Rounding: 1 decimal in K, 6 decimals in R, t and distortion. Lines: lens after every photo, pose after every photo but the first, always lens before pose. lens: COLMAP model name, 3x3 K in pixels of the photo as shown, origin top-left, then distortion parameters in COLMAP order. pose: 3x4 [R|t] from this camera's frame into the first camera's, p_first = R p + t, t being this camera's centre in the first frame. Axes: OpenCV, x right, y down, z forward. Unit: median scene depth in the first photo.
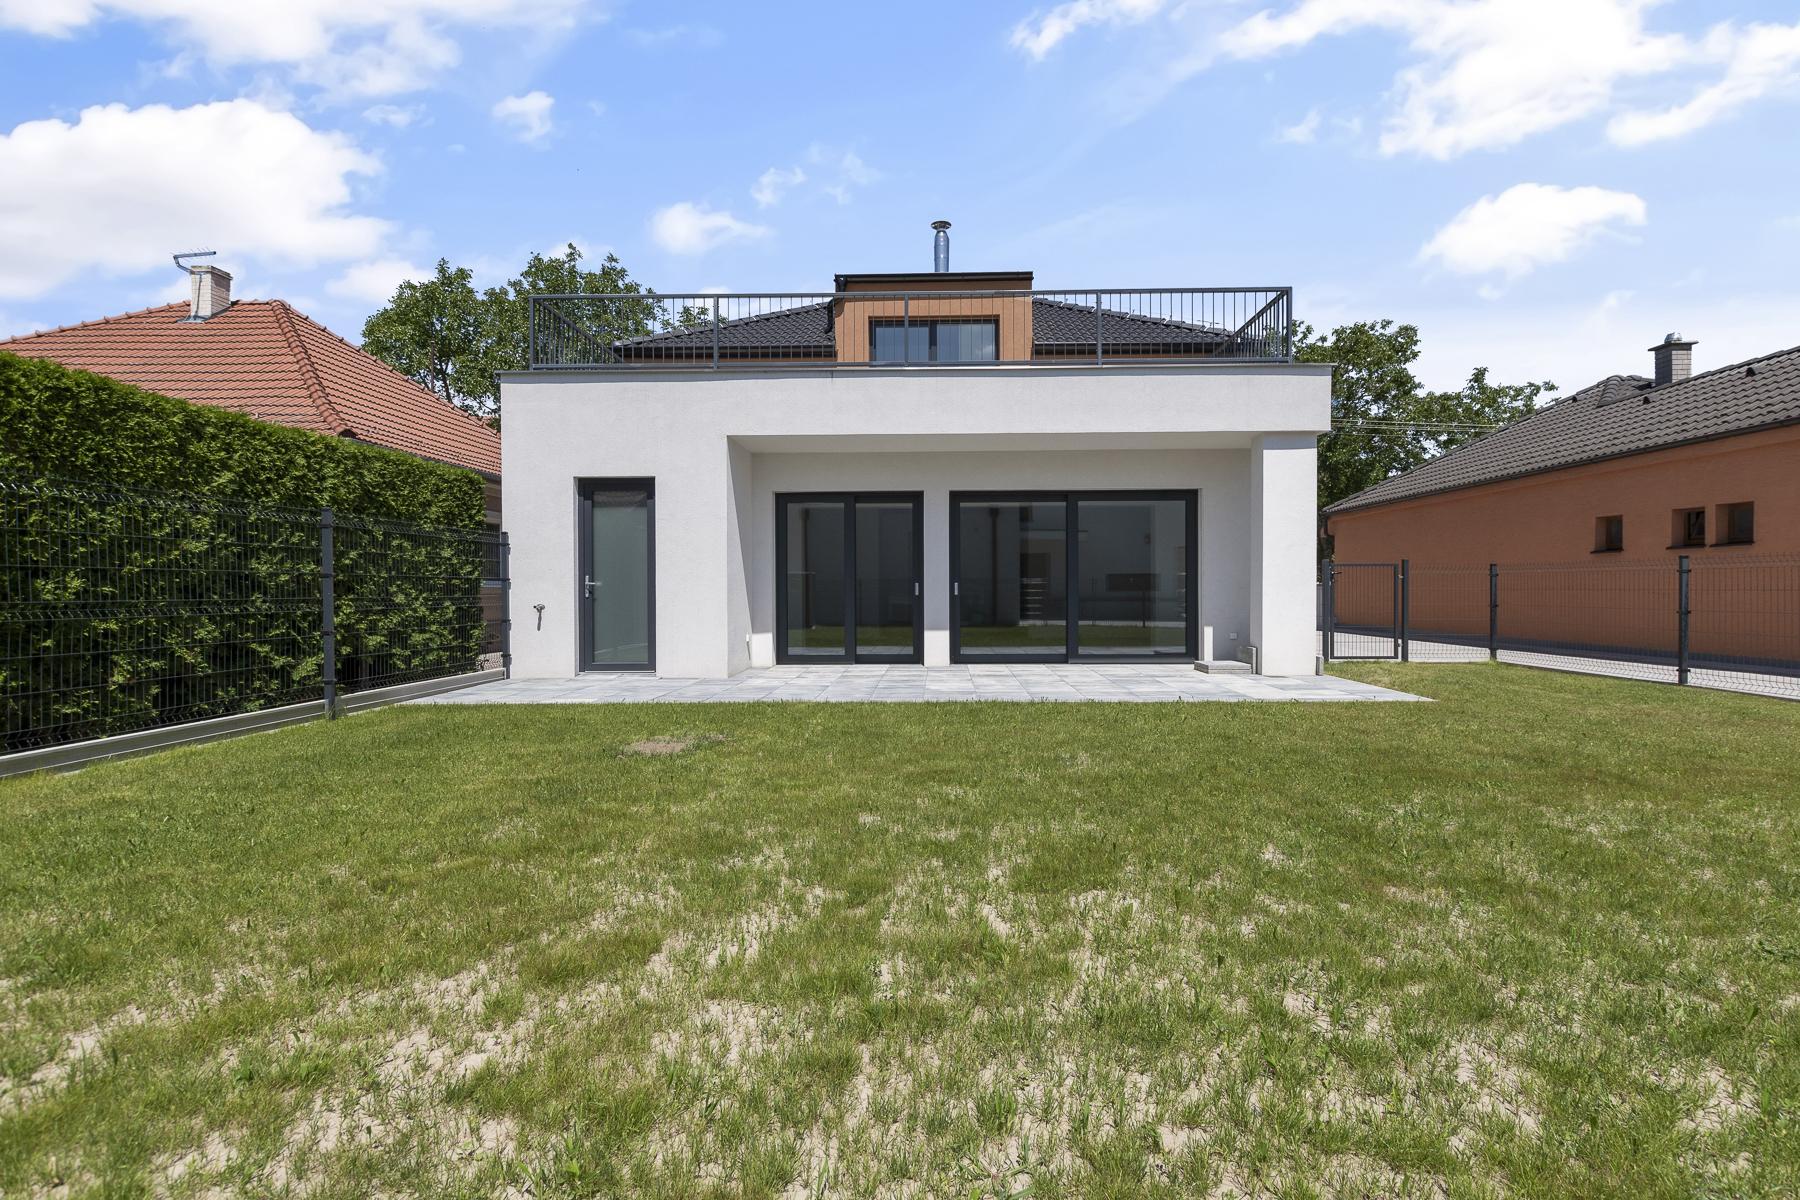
lens RADIAL K [[793.9, 0, 905.0], [0, 793.9, 607.2], [0, 0, 1]] dist [0.013683, -0.005840]
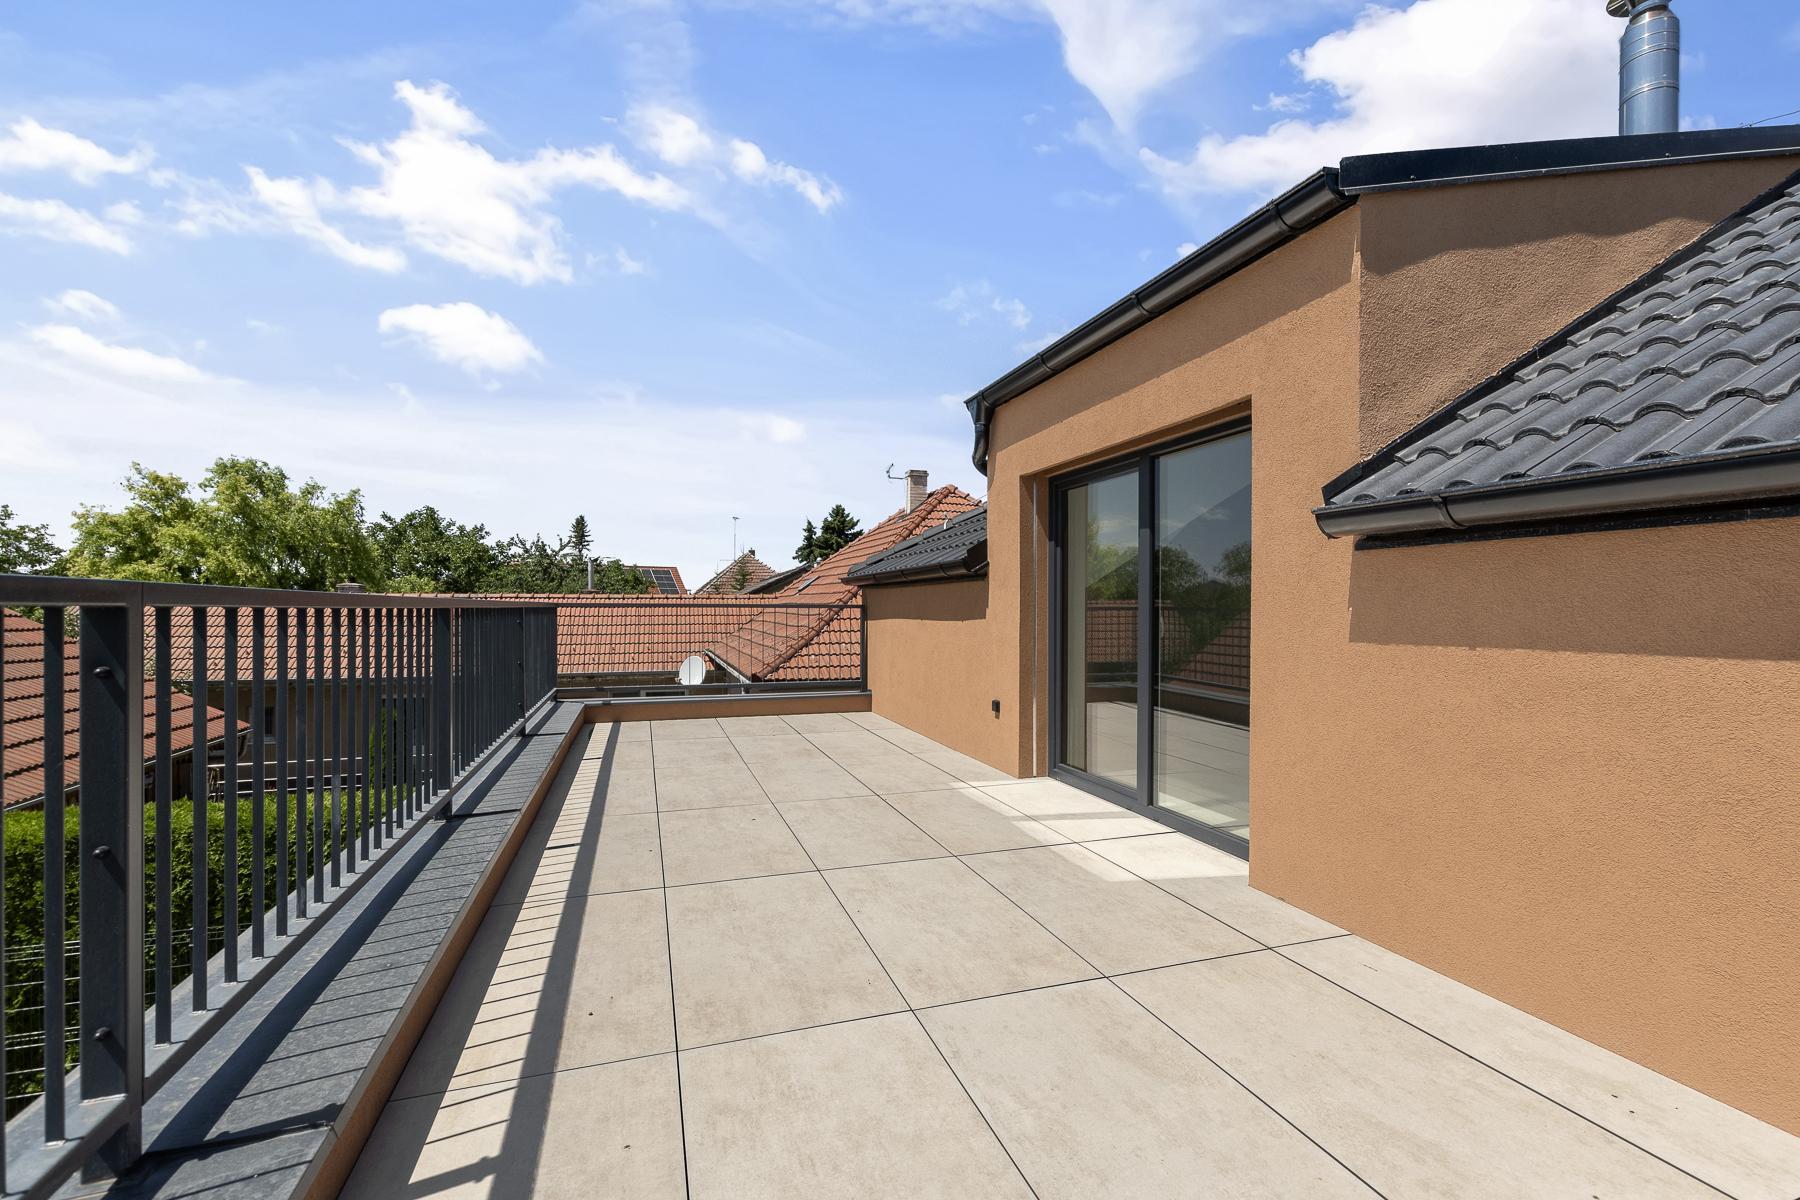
lens RADIAL K [[793.9, 0, 905.0], [0, 793.9, 607.2], [0, 0, 1]] dist [0.013683, -0.005840]
pose [[0.325048, 0.006062, -0.945678, 0.355783], [-0.016303, 0.999867, 0.000806, -0.361581], [0.945557, 0.015156, 0.325103, 0.986649]]
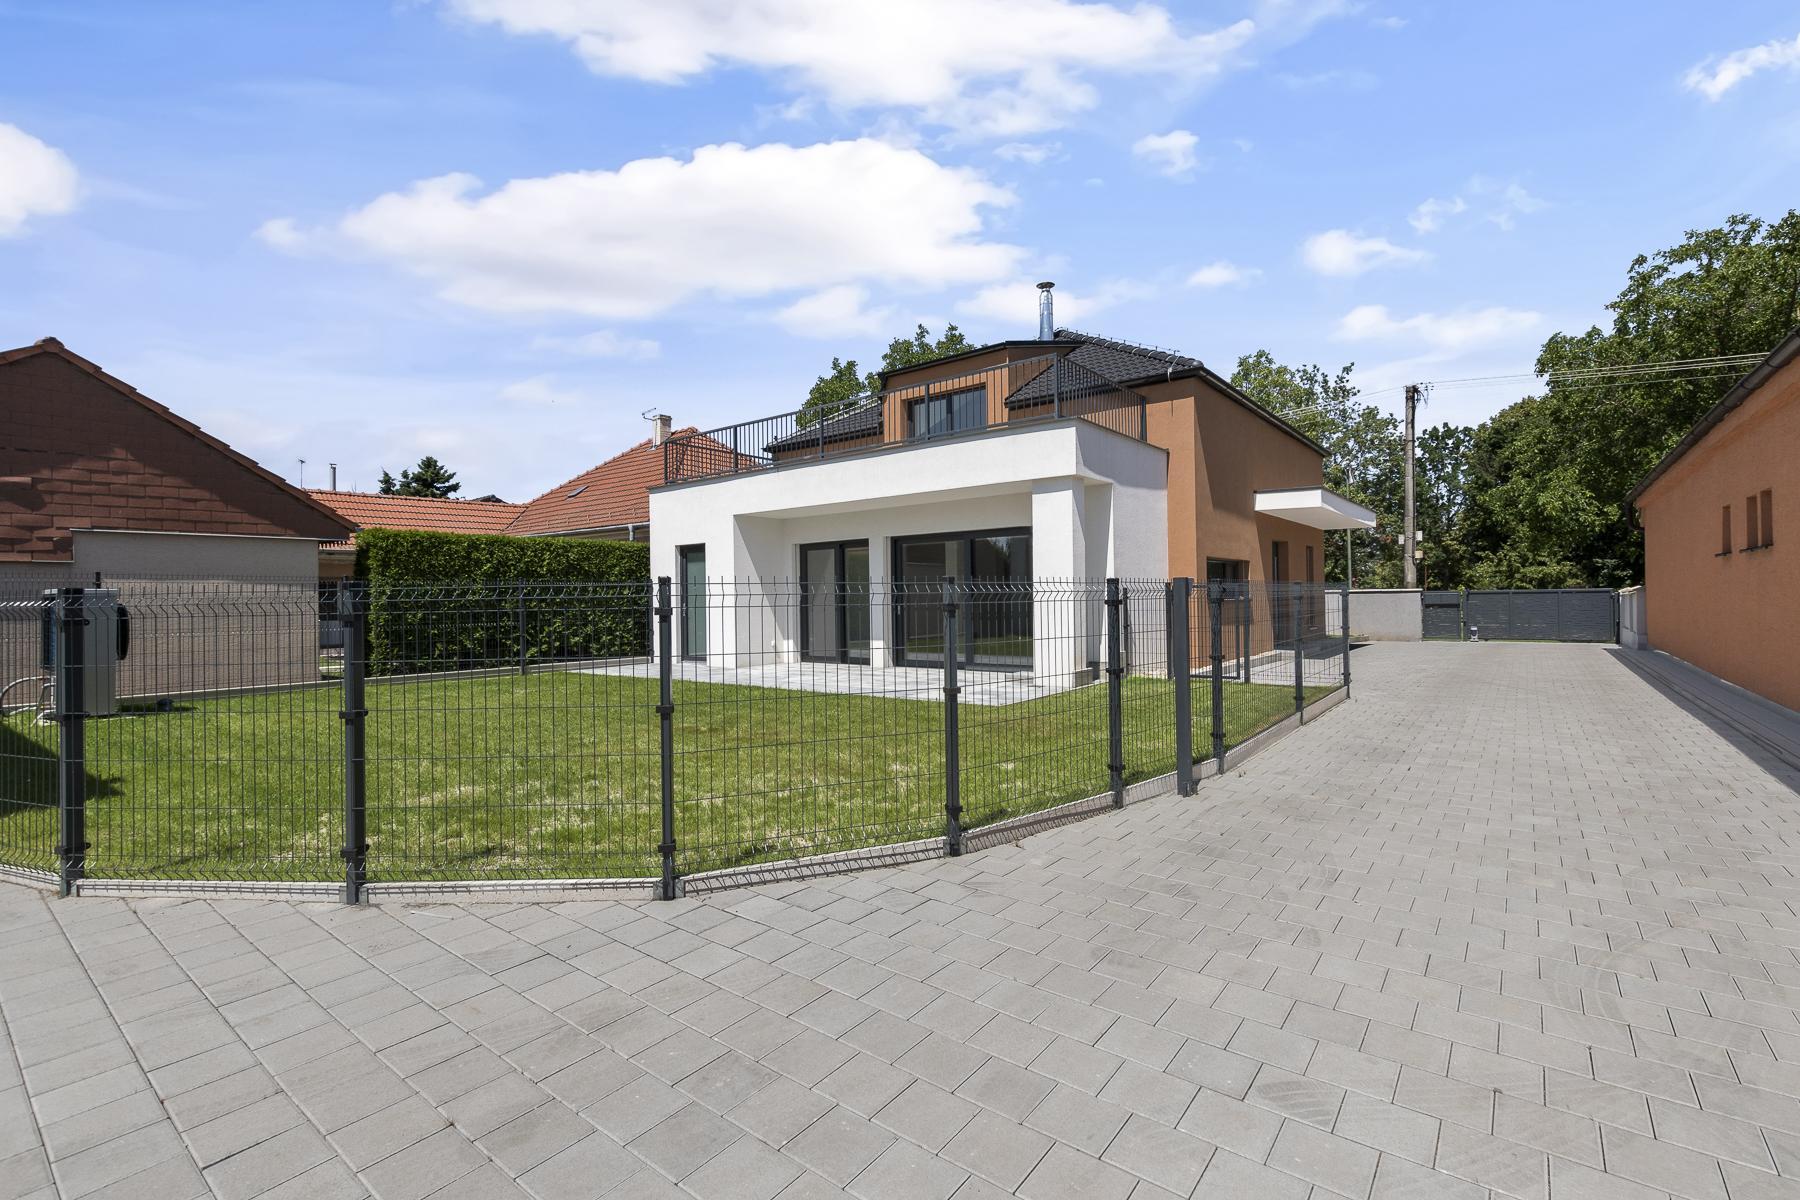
lens RADIAL K [[793.9, 0, 905.0], [0, 793.9, 607.2], [0, 0, 1]] dist [0.013683, -0.005840]
pose [[0.798880, -0.001465, -0.601489, 0.890020], [0.001956, 0.999998, 0.000162, -0.027723], [0.601488, -0.001306, 0.798881, -0.055238]]
